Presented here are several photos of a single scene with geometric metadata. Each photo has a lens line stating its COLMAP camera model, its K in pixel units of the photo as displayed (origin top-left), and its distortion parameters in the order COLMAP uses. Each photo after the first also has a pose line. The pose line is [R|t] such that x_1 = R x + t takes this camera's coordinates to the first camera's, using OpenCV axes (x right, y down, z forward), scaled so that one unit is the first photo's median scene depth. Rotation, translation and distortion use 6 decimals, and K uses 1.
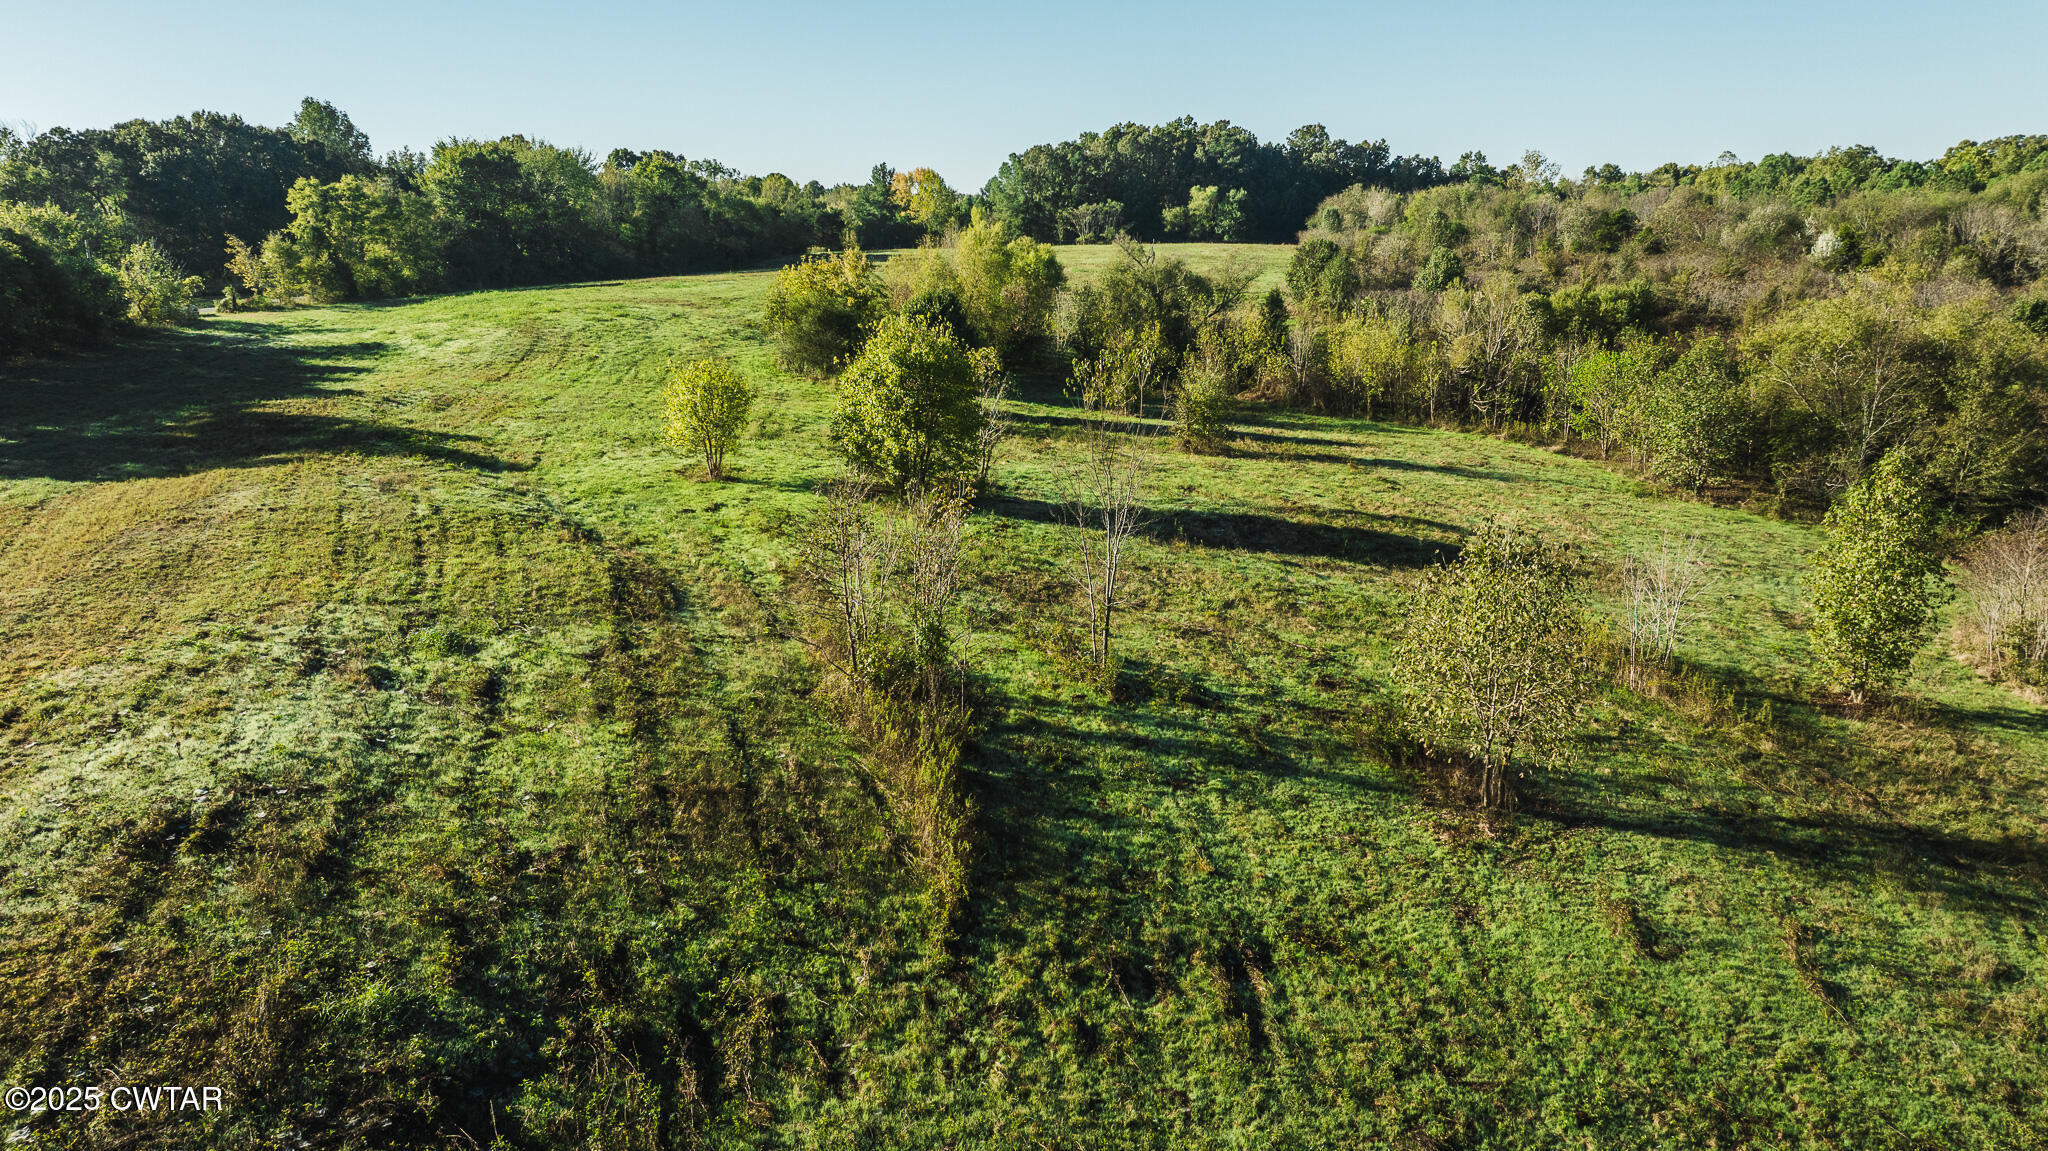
lens RADIAL K [[1410.3, 0, 1033.7], [0, 1410.3, 572.6], [0, 0, 1]] dist [-0.013015, 0.008594]
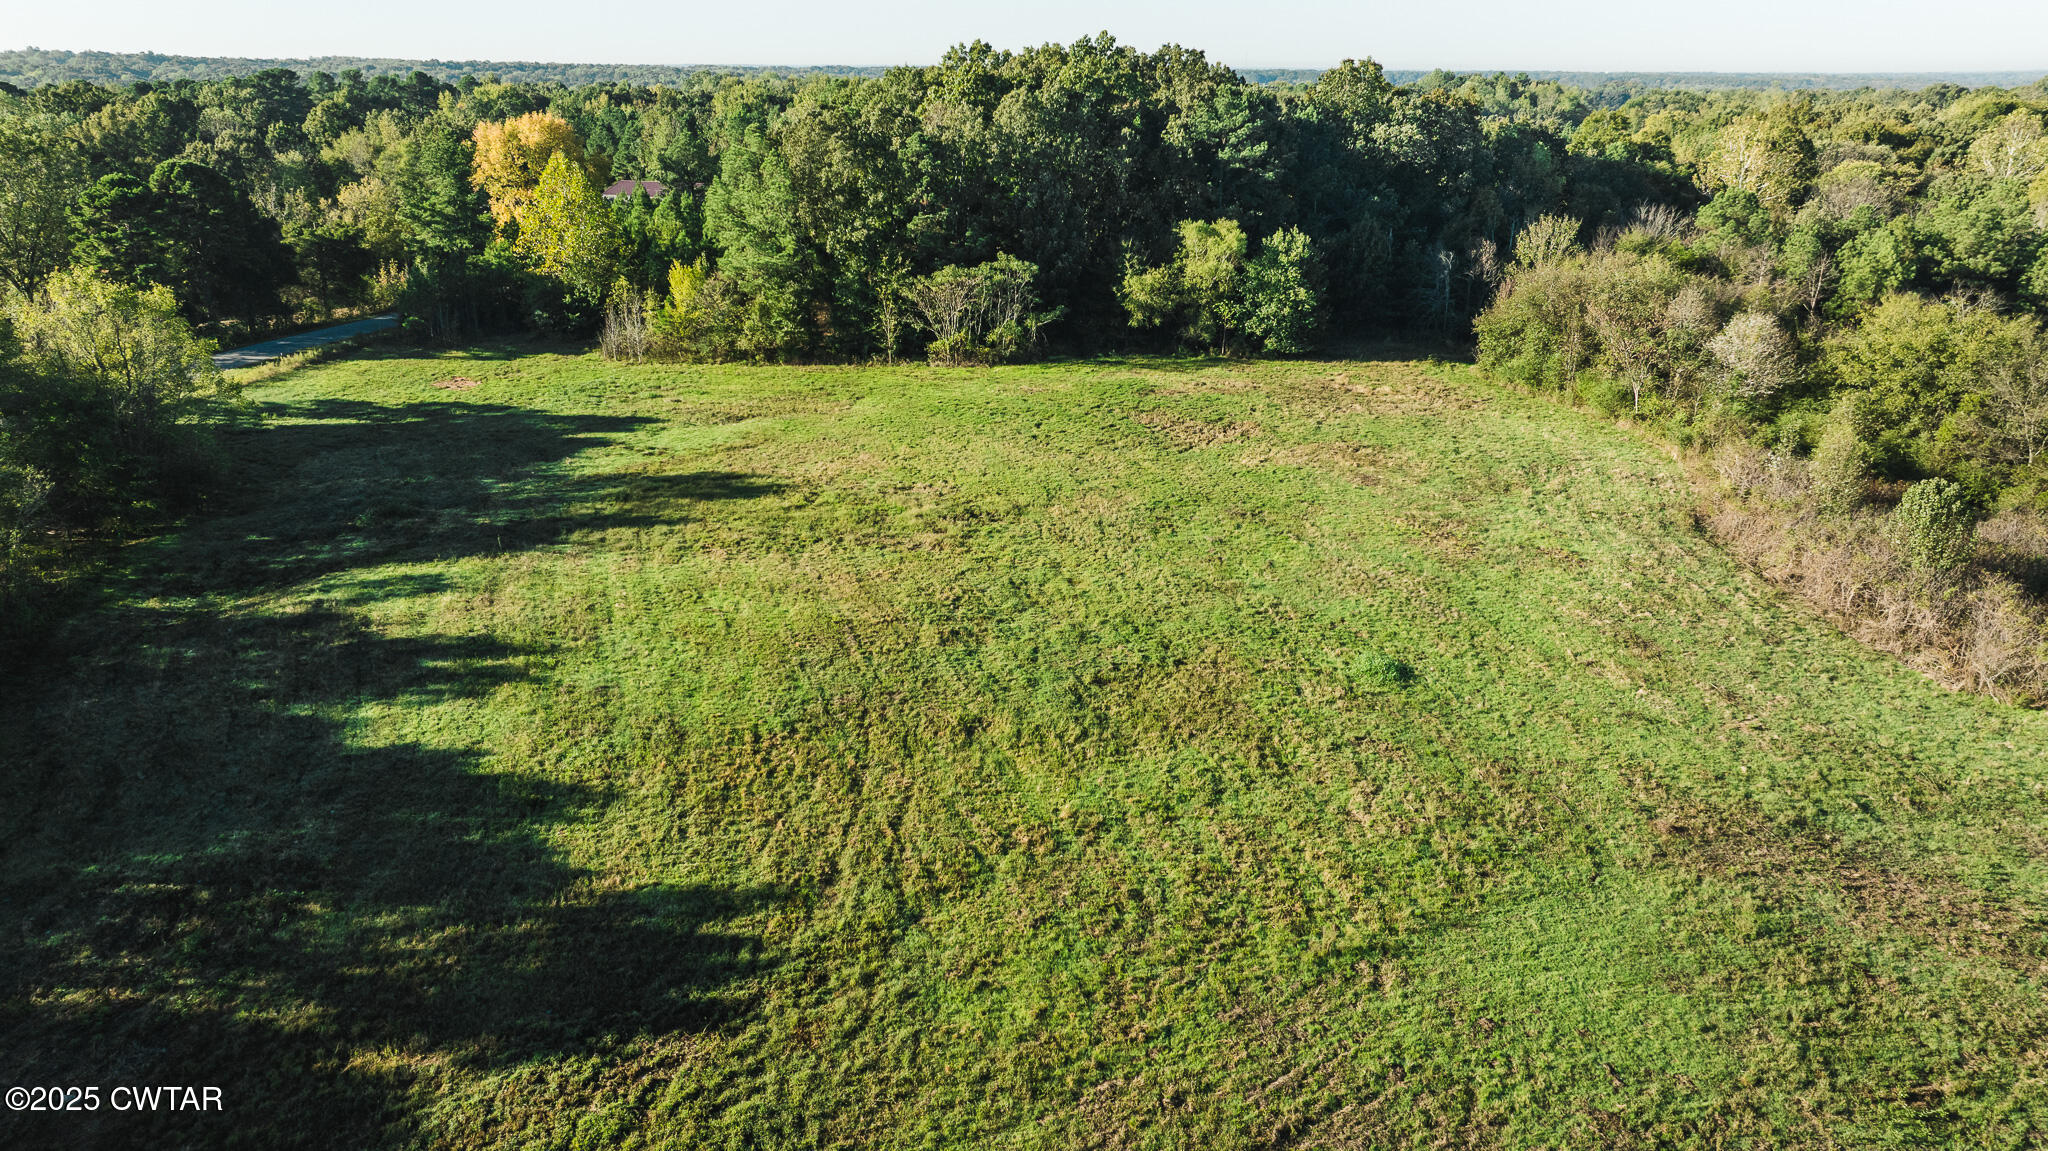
lens RADIAL K [[1410.3, 0, 1018.3], [0, 1410.3, 577.5], [0, 0, 1]] dist [-0.013015, 0.008594]
pose [[0.971573, -0.069435, 0.226329, -0.158626], [0.041500, 0.991170, 0.125933, -0.752621], [-0.233075, -0.112961, 0.965876, 1.943921]]
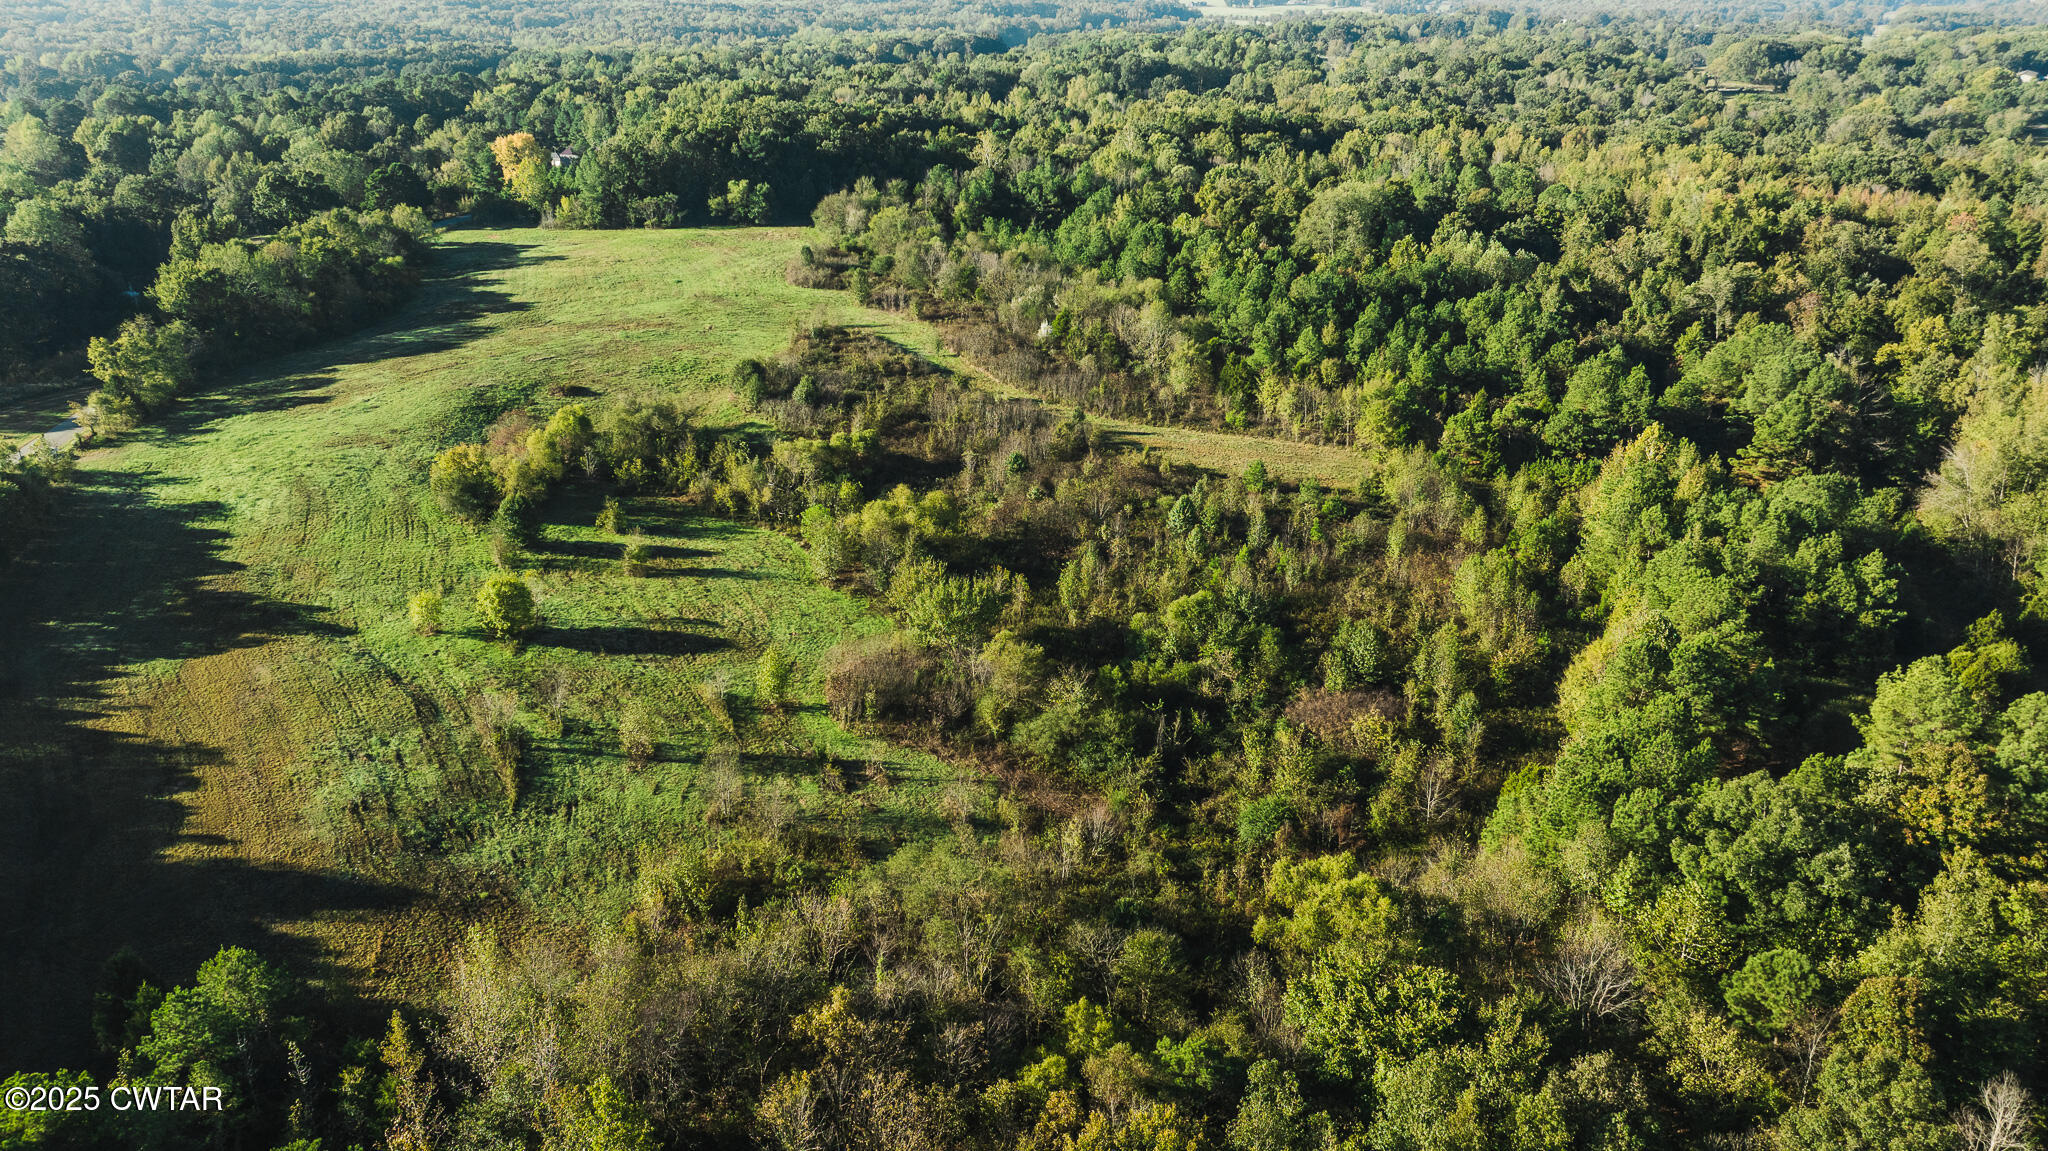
lens RADIAL K [[1410.3, 0, 1018.4], [0, 1410.3, 579.7], [0, 0, 1]] dist [-0.013015, 0.008594]
pose [[0.975442, -0.089996, 0.201029, 0.263129], [0.050962, 0.980165, 0.191519, -0.490351], [-0.214278, -0.176571, 0.960681, -1.421342]]
